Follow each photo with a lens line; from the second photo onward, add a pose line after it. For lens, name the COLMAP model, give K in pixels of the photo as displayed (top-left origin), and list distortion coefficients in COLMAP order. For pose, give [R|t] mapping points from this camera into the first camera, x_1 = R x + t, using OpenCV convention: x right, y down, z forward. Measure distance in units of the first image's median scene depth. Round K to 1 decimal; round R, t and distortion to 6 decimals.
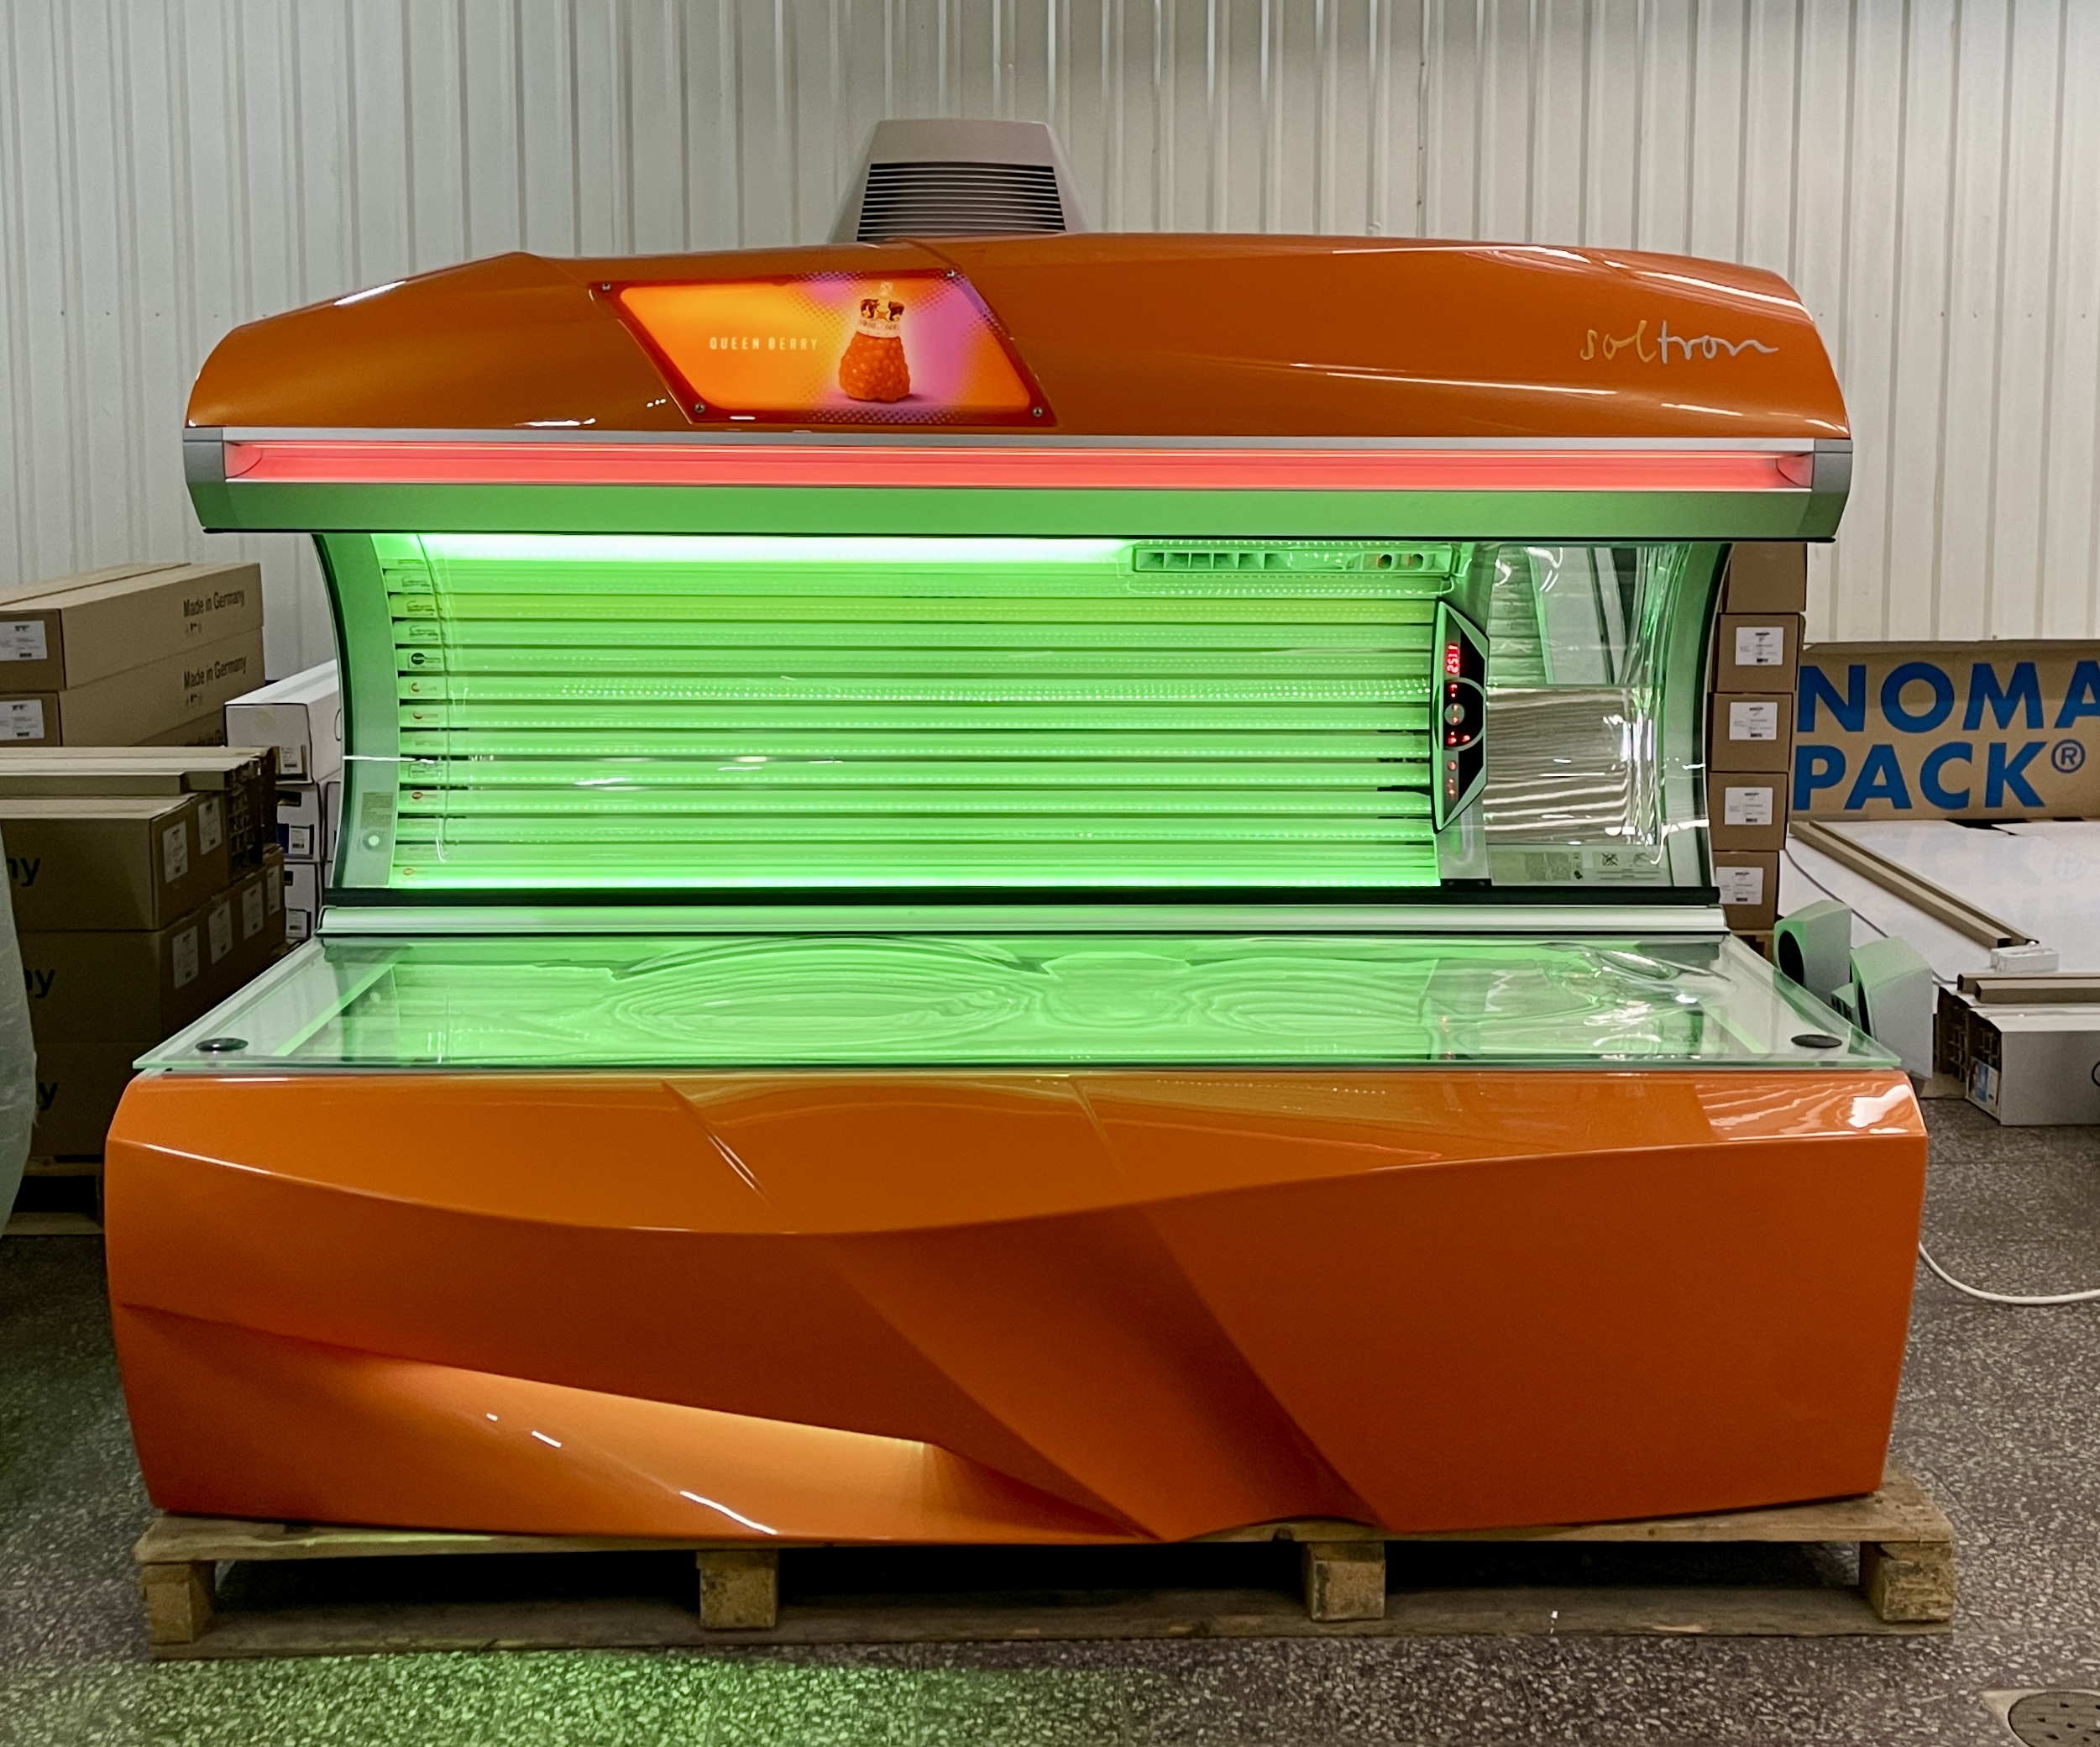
lens RADIAL K [[1739.7, 0, 1101.3], [0, 1739.7, 640.1], [0, 0, 1]] dist [0.034325, -0.016286]
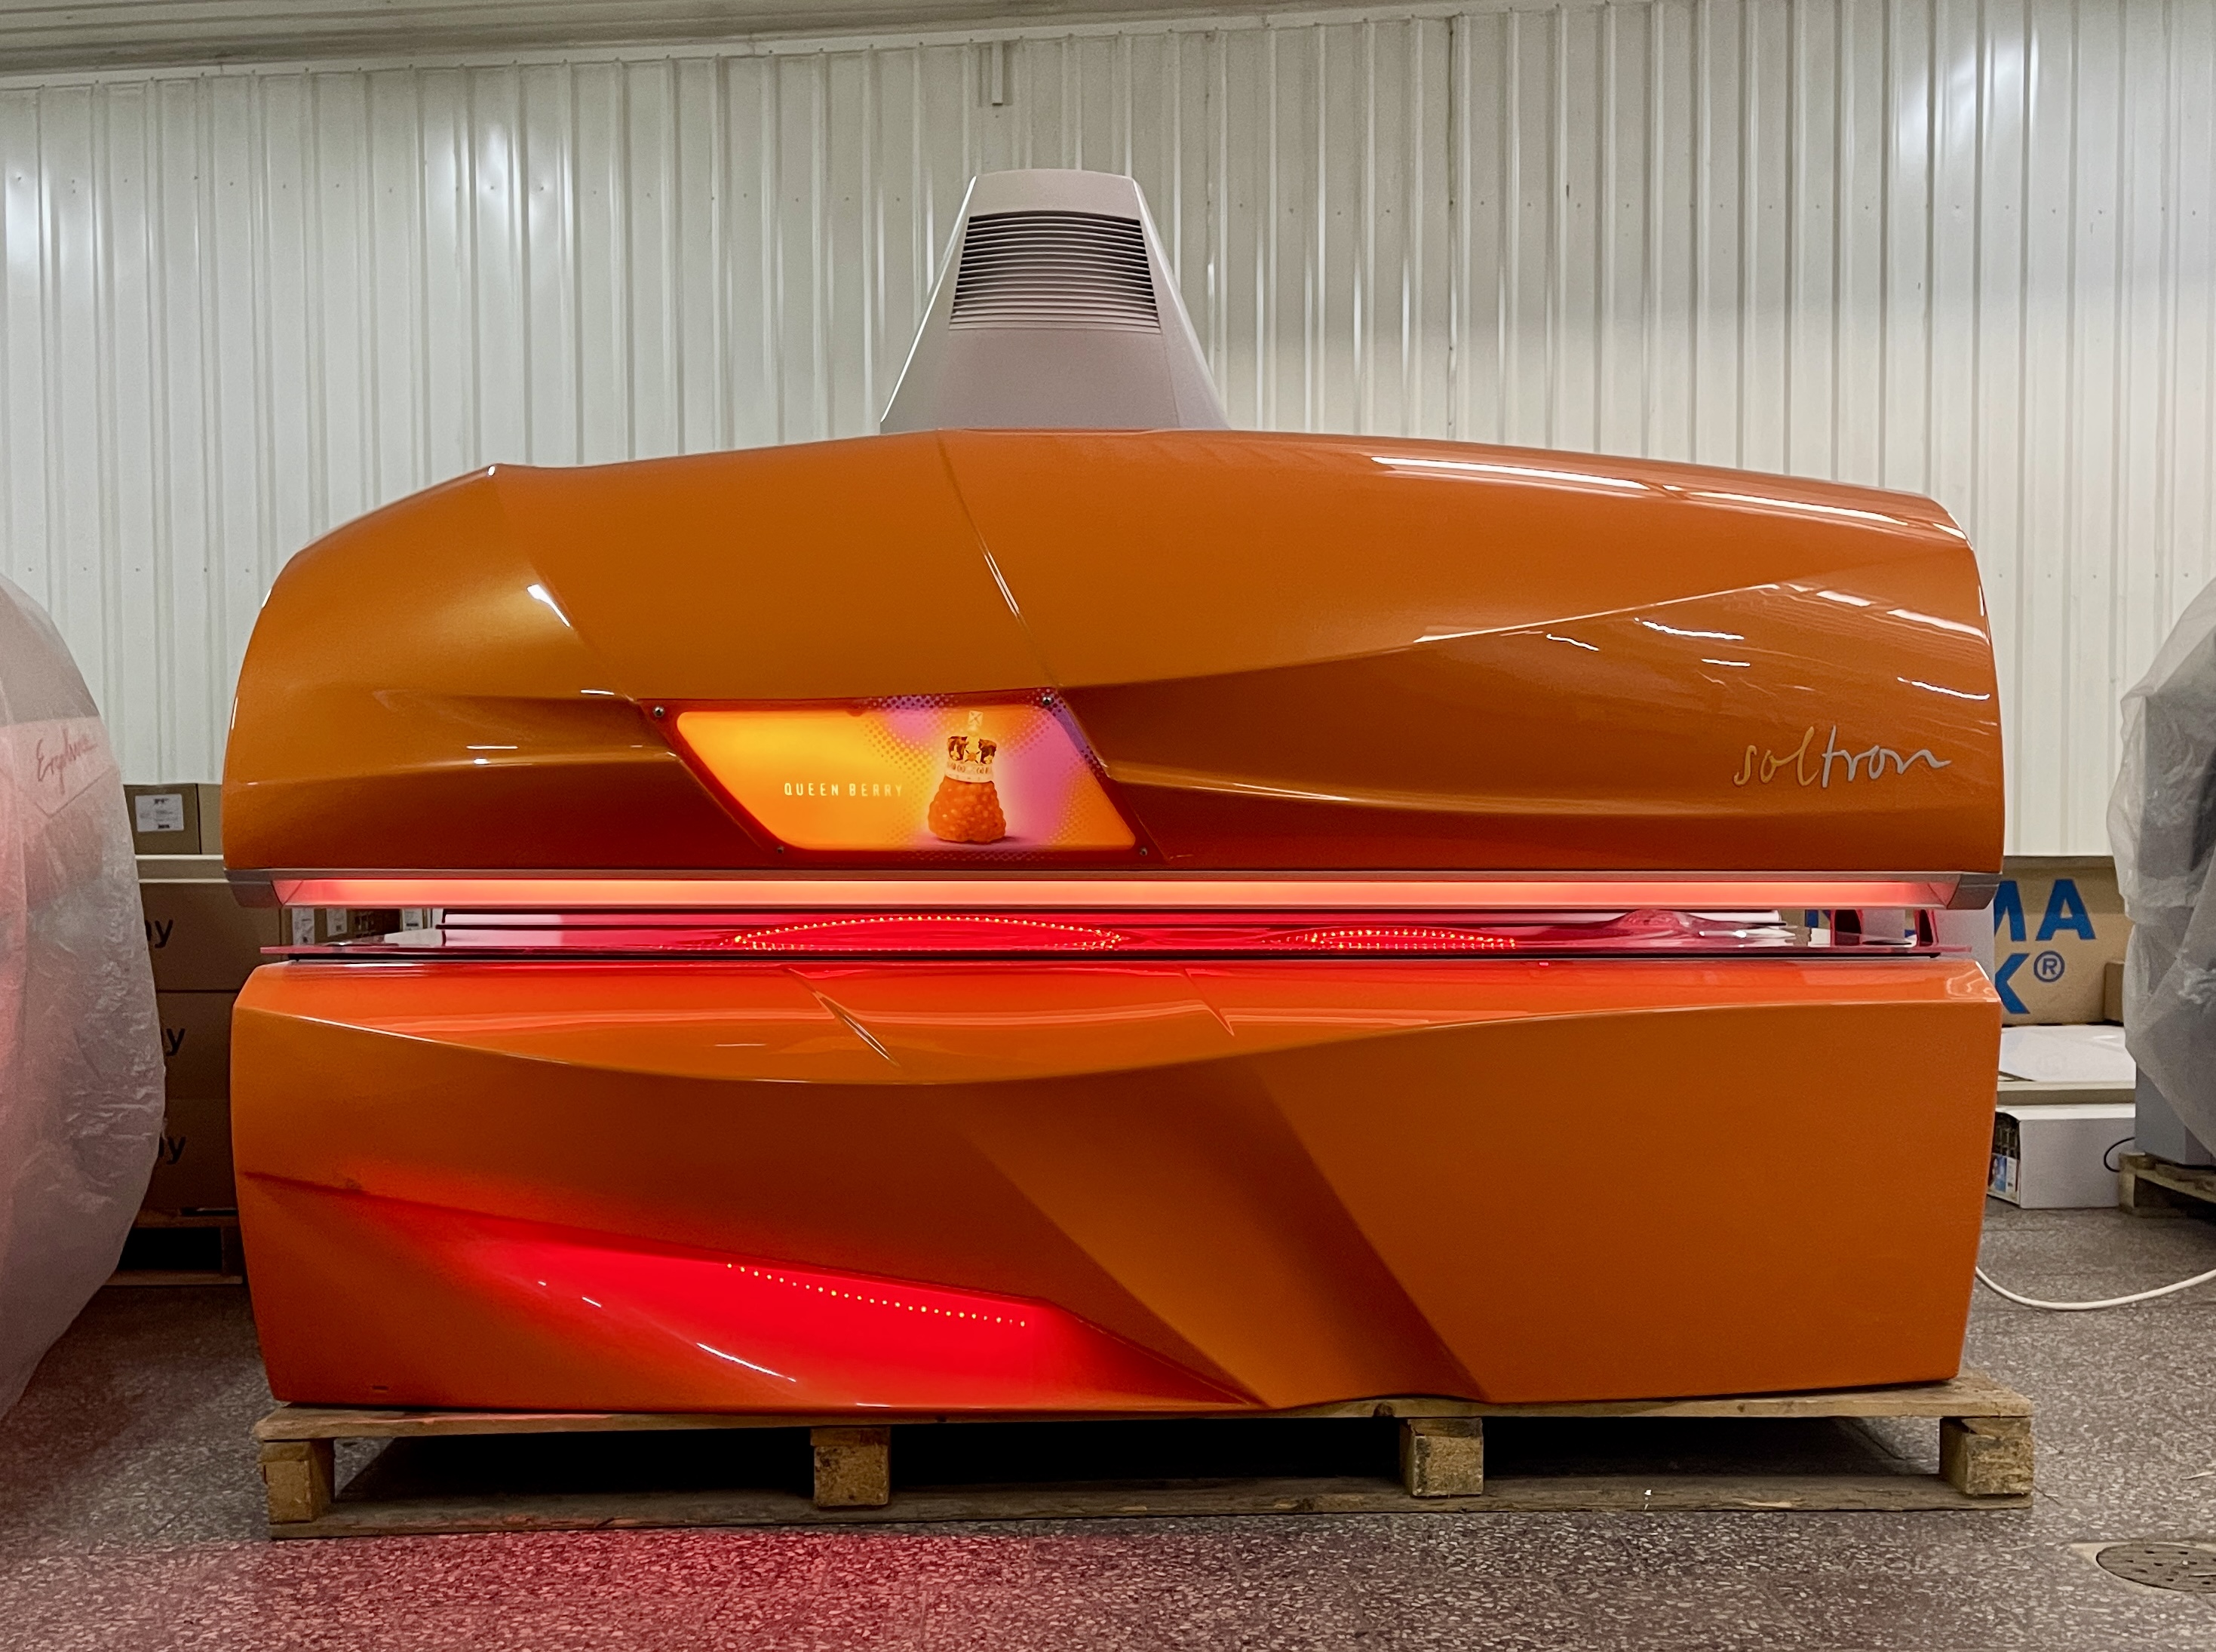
lens RADIAL K [[1582.1, 0, 1178.2], [0, 1582.1, 875.1], [0, 0, 1]] dist [0.041042, -0.031544]
pose [[0.999875, -0.004882, 0.015044, -0.029471], [0.005508, 0.999106, -0.041908, 0.237219], [-0.014826, 0.041985, 0.999008, 0.060057]]
